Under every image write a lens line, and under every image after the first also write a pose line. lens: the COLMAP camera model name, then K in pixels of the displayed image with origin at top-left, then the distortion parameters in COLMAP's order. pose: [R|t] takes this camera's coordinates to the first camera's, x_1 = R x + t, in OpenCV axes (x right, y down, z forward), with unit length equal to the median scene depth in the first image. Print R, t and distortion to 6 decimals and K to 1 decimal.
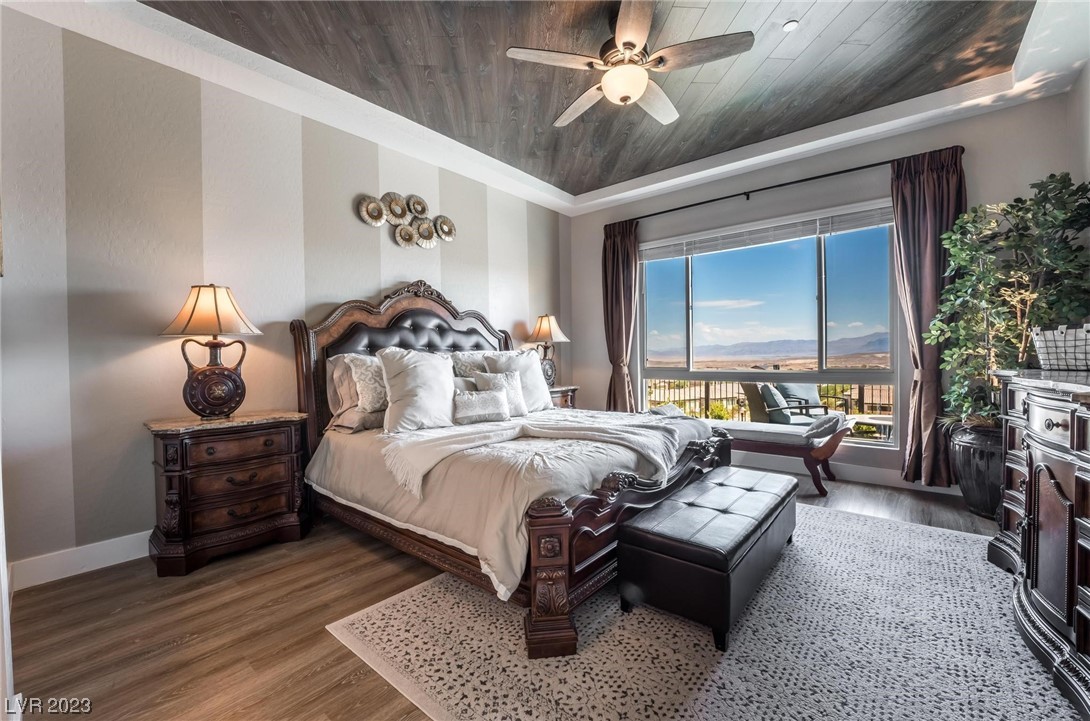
lens RADIAL K [[448.1, 0, 542.5], [0, 448.1, 363.2], [0, 0, 1]] dist [-0.018701, -0.000853]
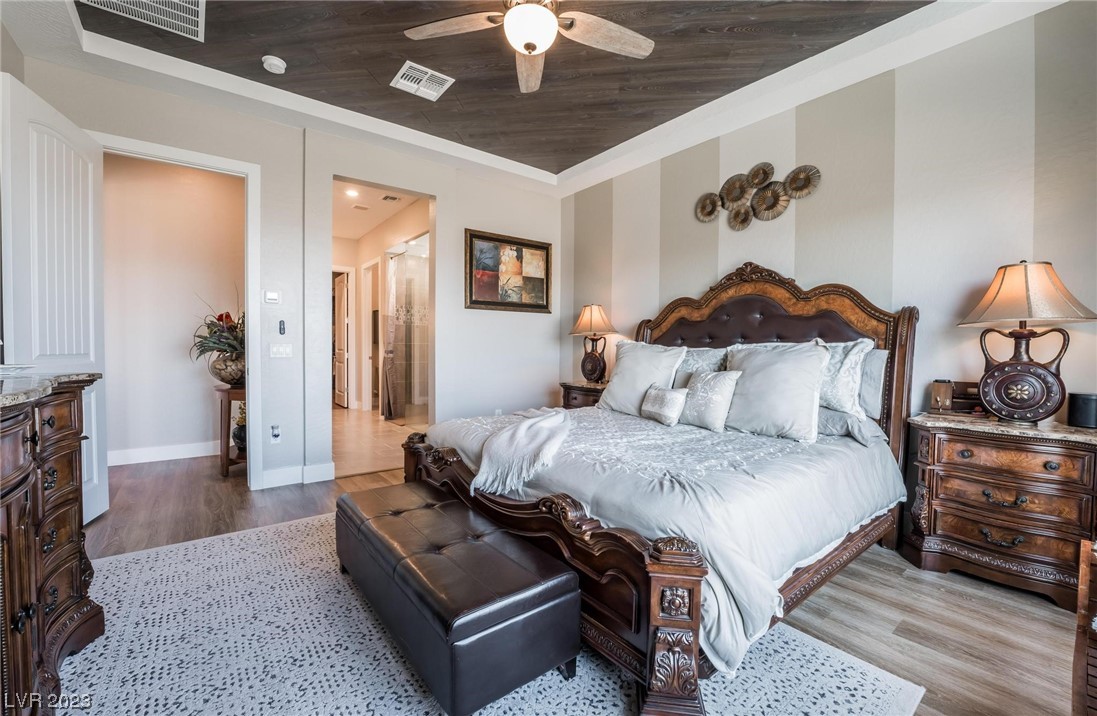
lens RADIAL K [[454.4, 0, 542.8], [0, 454.4, 355.3], [0, 0, 1]] dist [-0.015409, -0.000239]
pose [[-0.219939, 0.028607, -0.975094, 0.685262], [-0.025065, 0.999074, 0.034965, -0.024851], [0.975192, 0.032130, -0.219019, 0.810376]]
